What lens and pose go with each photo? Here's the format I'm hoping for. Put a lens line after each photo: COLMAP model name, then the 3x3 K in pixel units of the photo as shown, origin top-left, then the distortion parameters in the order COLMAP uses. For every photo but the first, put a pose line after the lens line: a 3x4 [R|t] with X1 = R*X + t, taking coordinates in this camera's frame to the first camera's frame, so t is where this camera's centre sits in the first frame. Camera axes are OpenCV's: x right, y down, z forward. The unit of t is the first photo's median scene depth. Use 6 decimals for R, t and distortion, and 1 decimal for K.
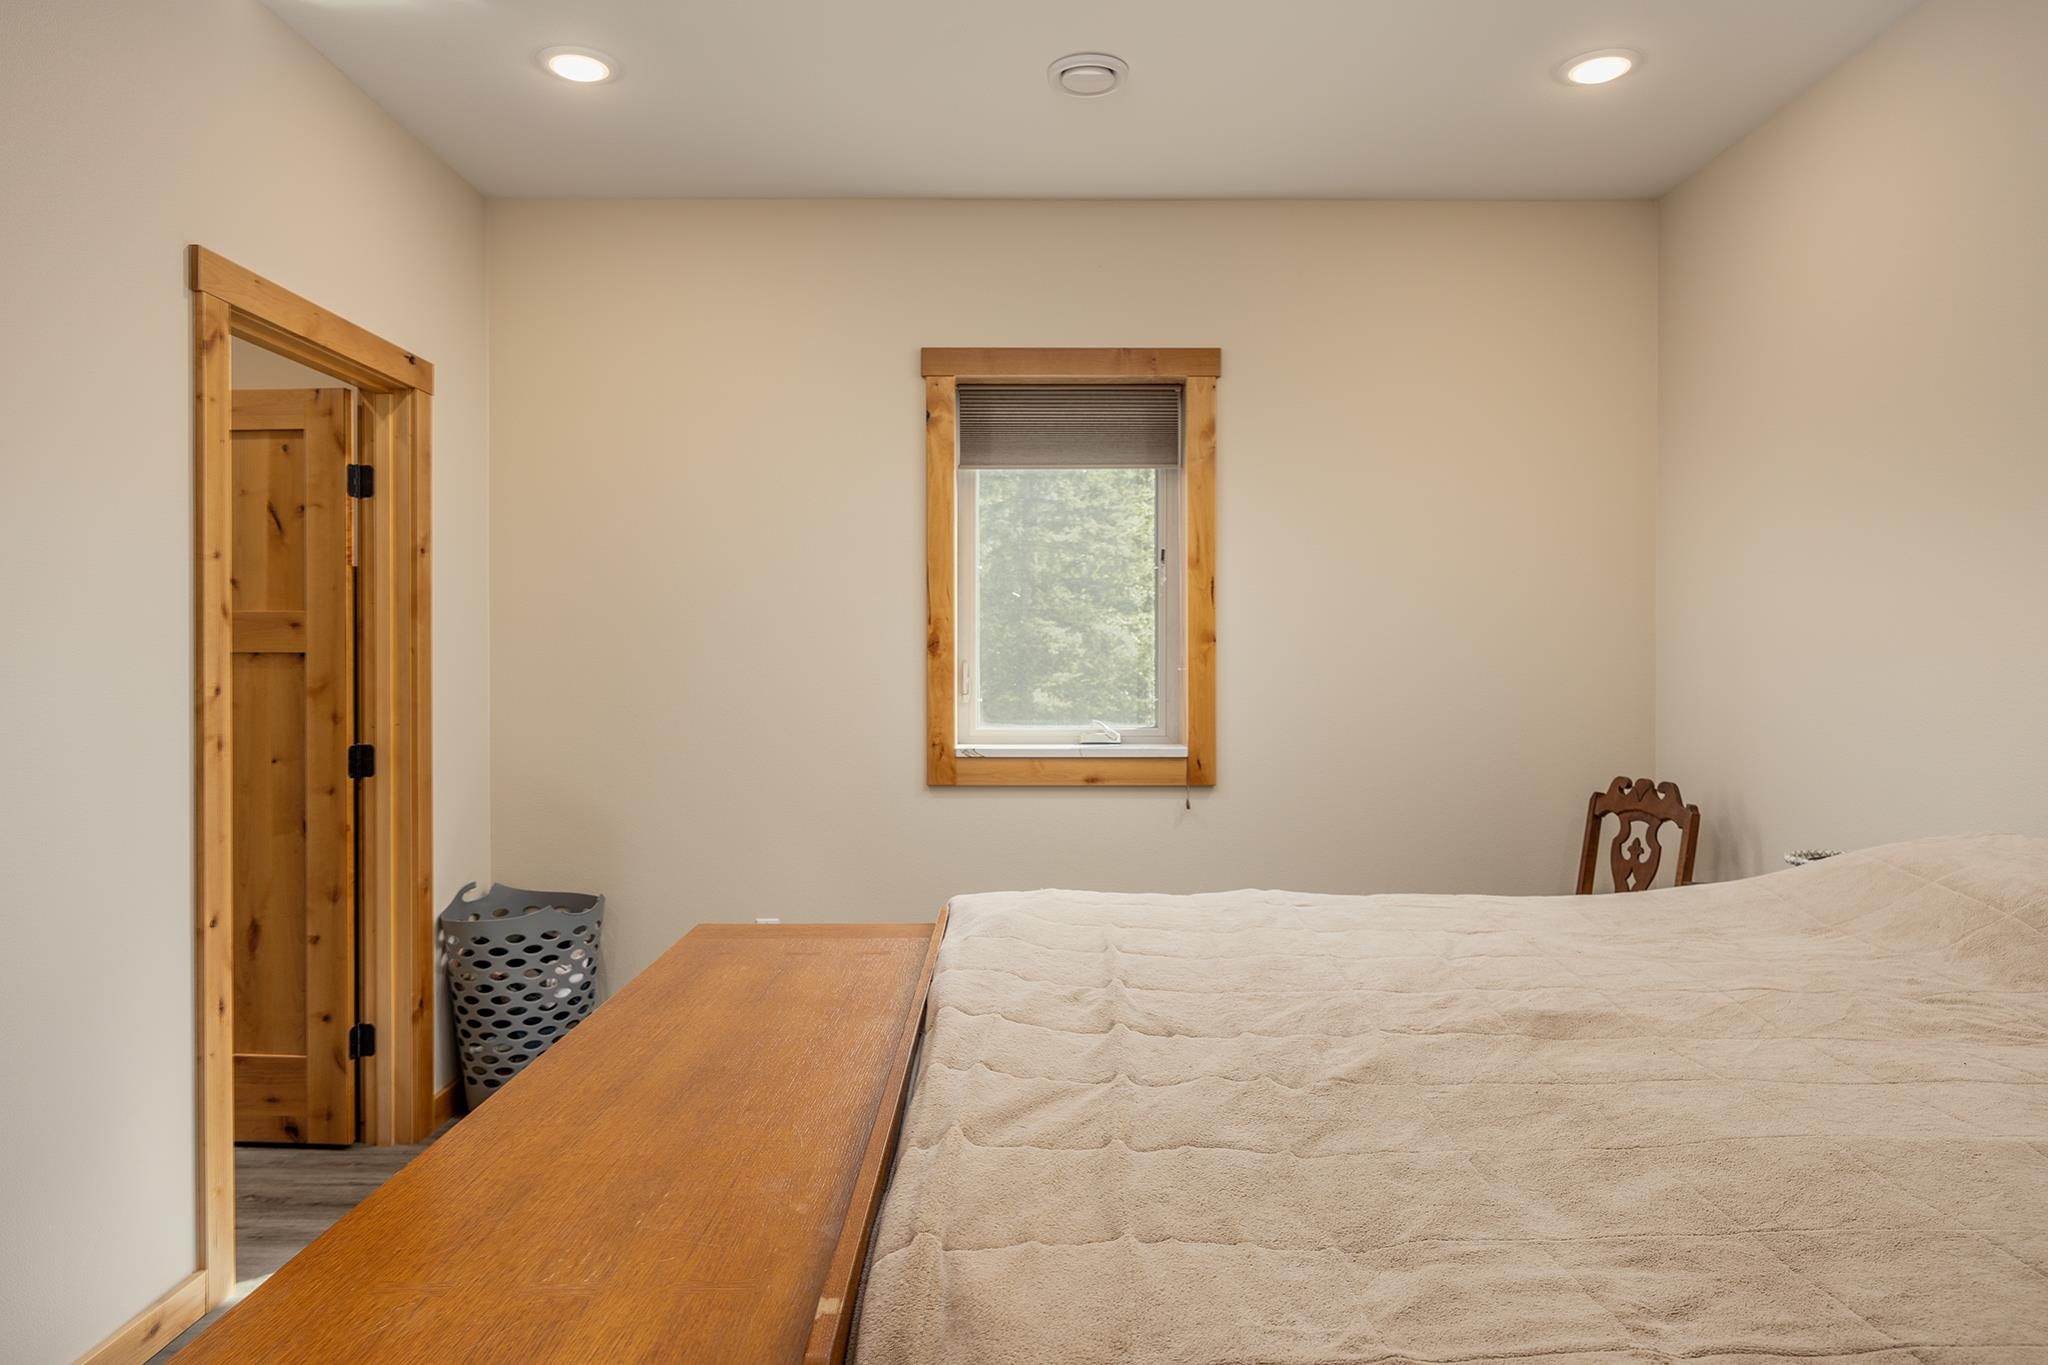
lens RADIAL K [[1328.3, 0, 1021.6], [0, 1328.3, 668.5], [0, 0, 1]] dist [0.001581, 0.000277]
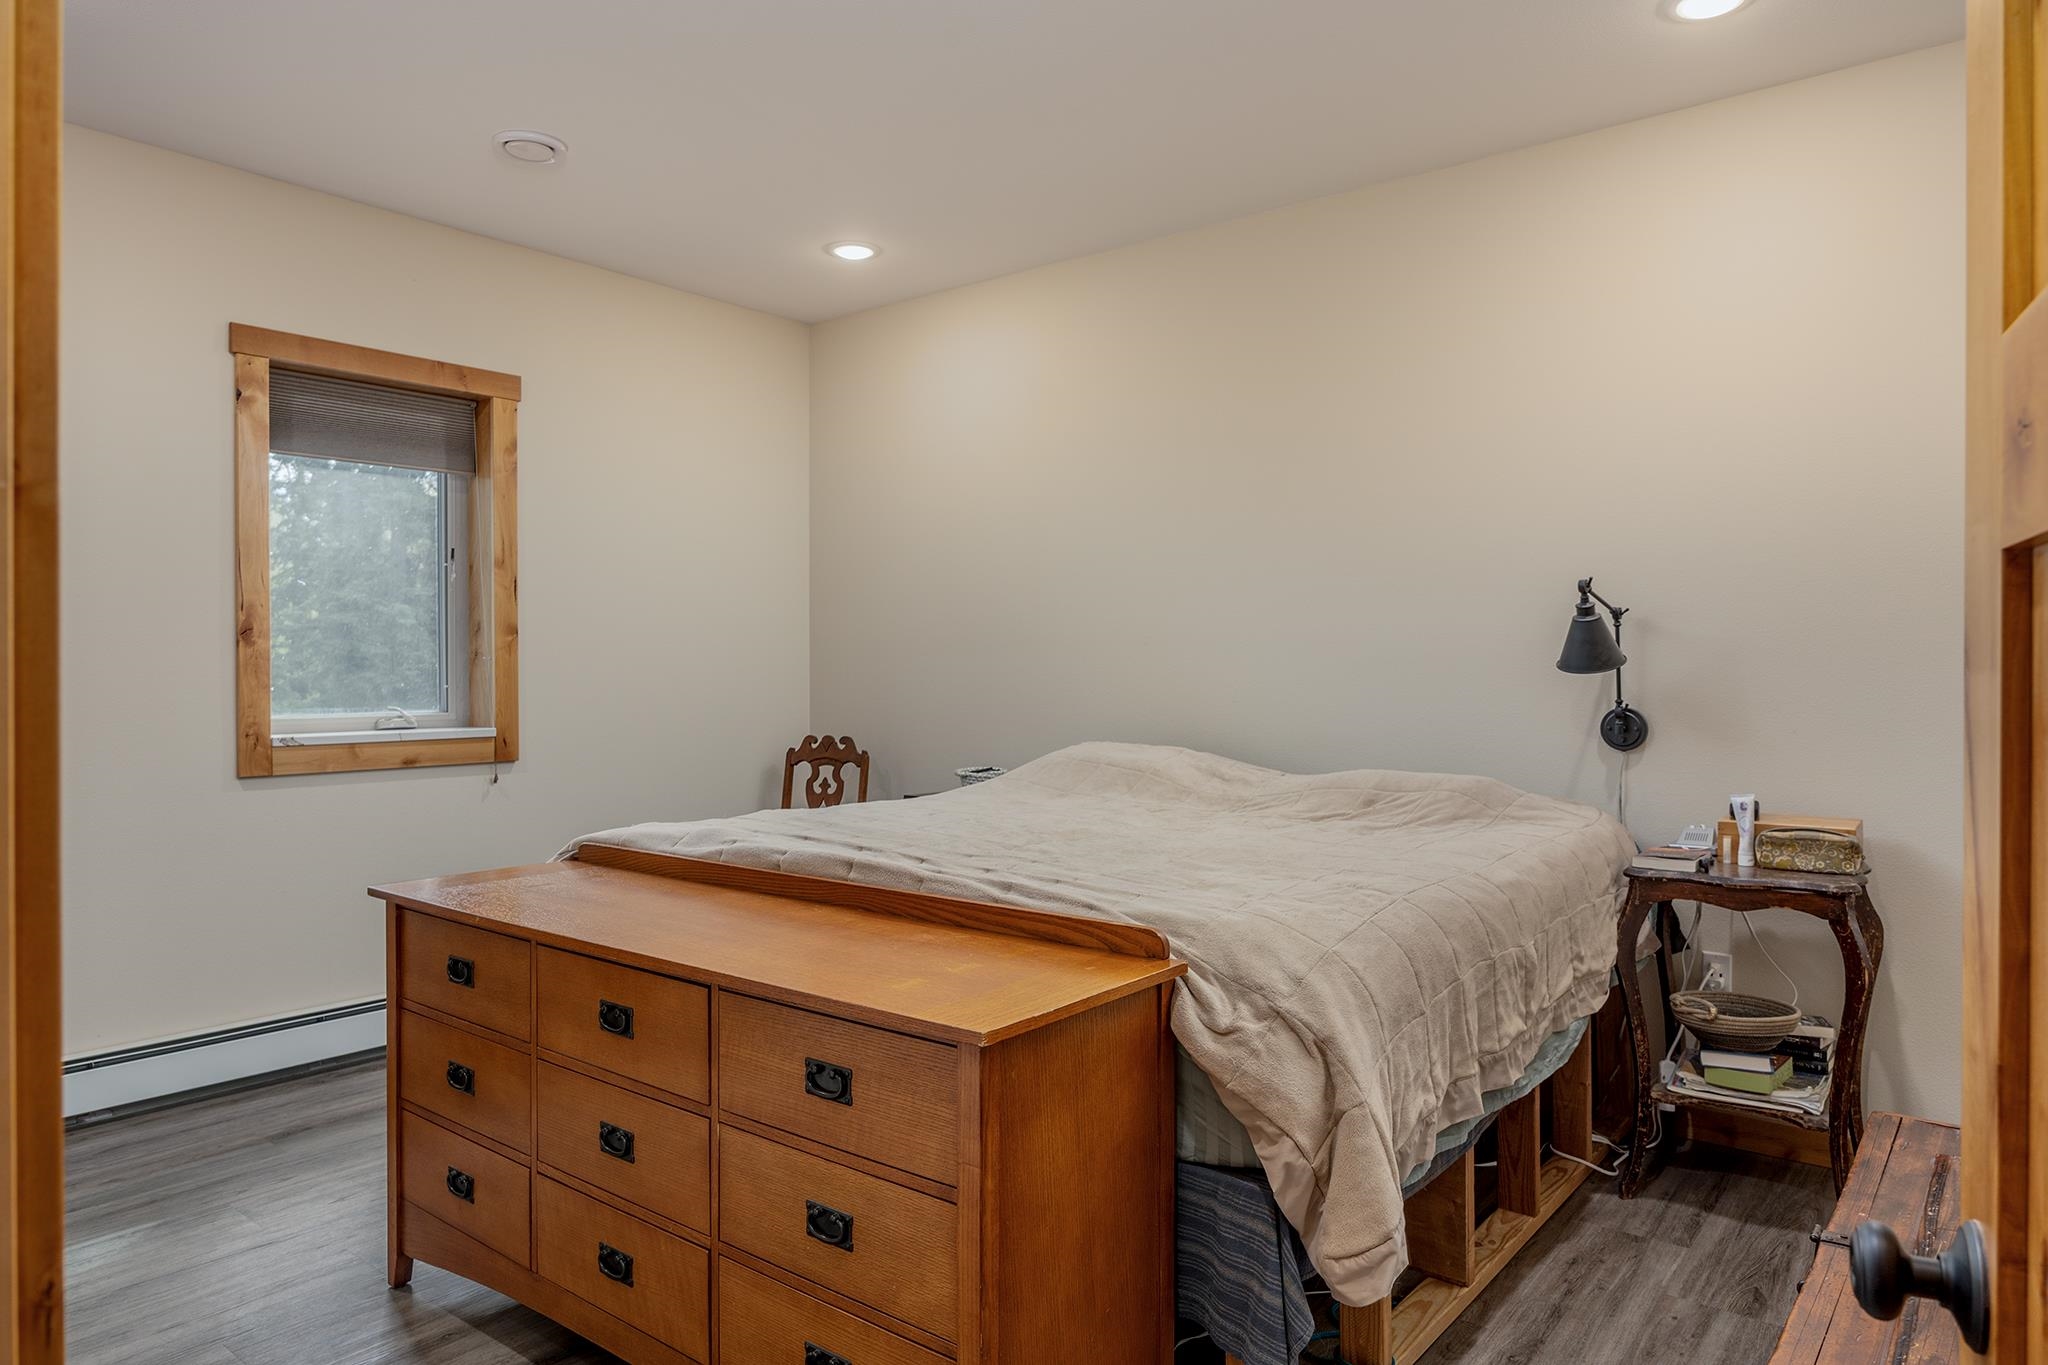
lens RADIAL K [[1313.8, 0, 1030.8], [0, 1313.8, 668.9], [0, 0, 1]] dist [-0.002023, 0.000224]
pose [[0.619712, -0.003401, 0.784822, -0.463917], [-0.001384, 0.999984, 0.005426, 0.003019], [-0.784828, -0.004449, 0.619698, -0.042273]]
